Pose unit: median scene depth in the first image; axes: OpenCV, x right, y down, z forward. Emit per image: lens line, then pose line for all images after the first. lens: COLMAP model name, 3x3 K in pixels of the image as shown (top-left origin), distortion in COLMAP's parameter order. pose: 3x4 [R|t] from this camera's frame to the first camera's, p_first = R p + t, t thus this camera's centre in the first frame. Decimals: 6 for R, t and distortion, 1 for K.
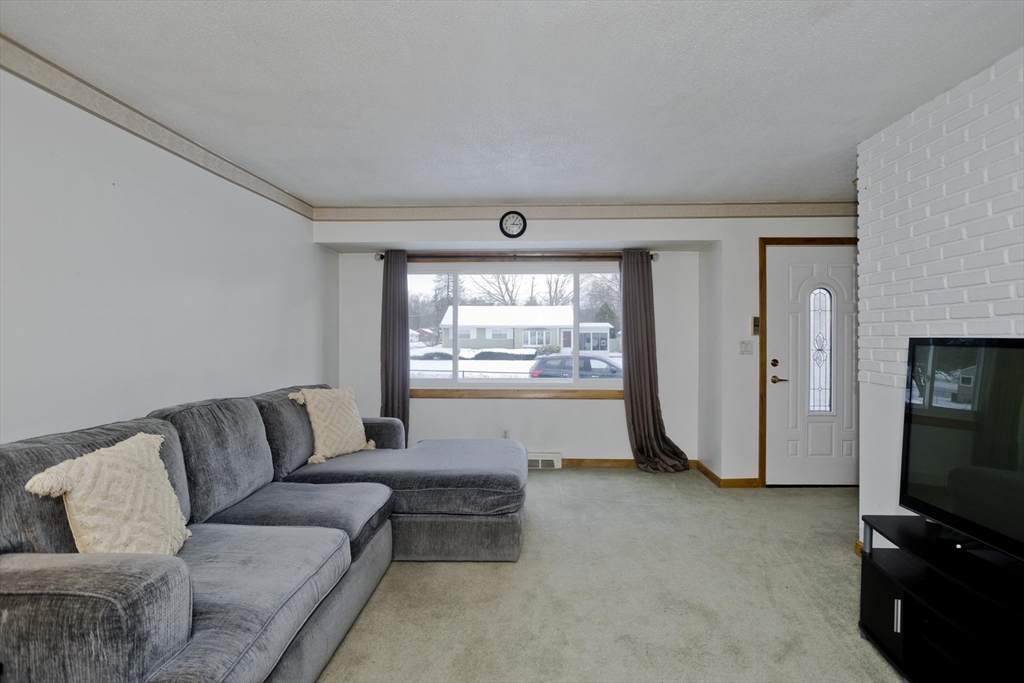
lens RADIAL K [[496.7, 0, 512.0], [0, 496.7, 341.5], [0, 0, 1]] dist [-0.011365, -0.000086]
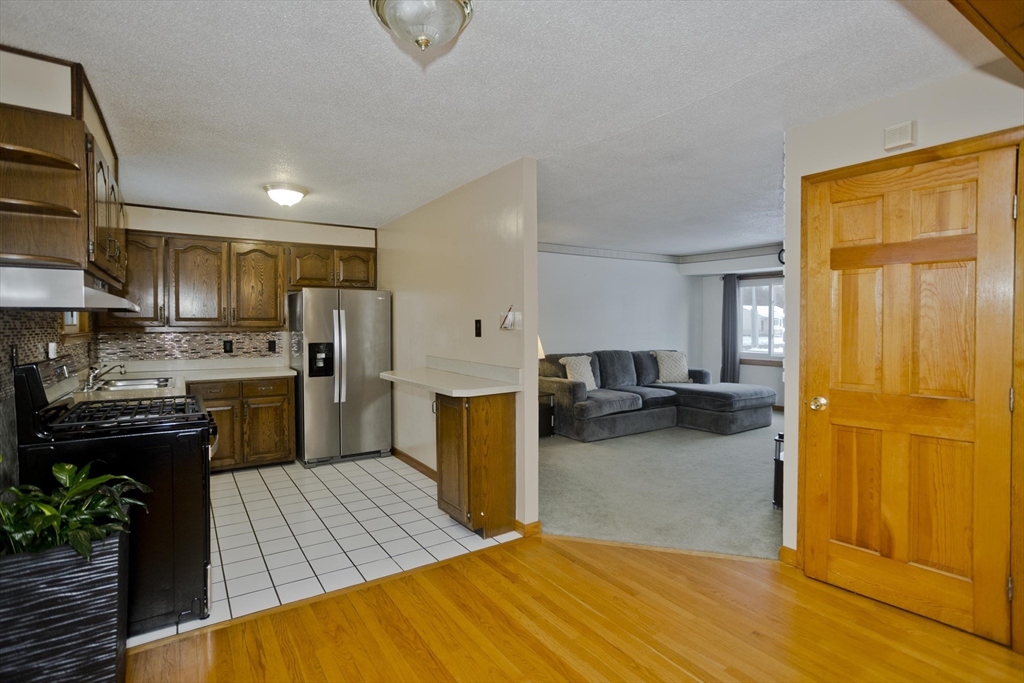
lens RADIAL K [[496.7, 0, 512.0], [0, 496.7, 341.5], [0, 0, 1]] dist [-0.011365, -0.000086]
pose [[0.569936, 0.019566, -0.821456, 1.063052], [-0.001120, 0.999734, 0.023035, 0.002914], [0.821688, -0.012209, 0.569807, -0.825974]]
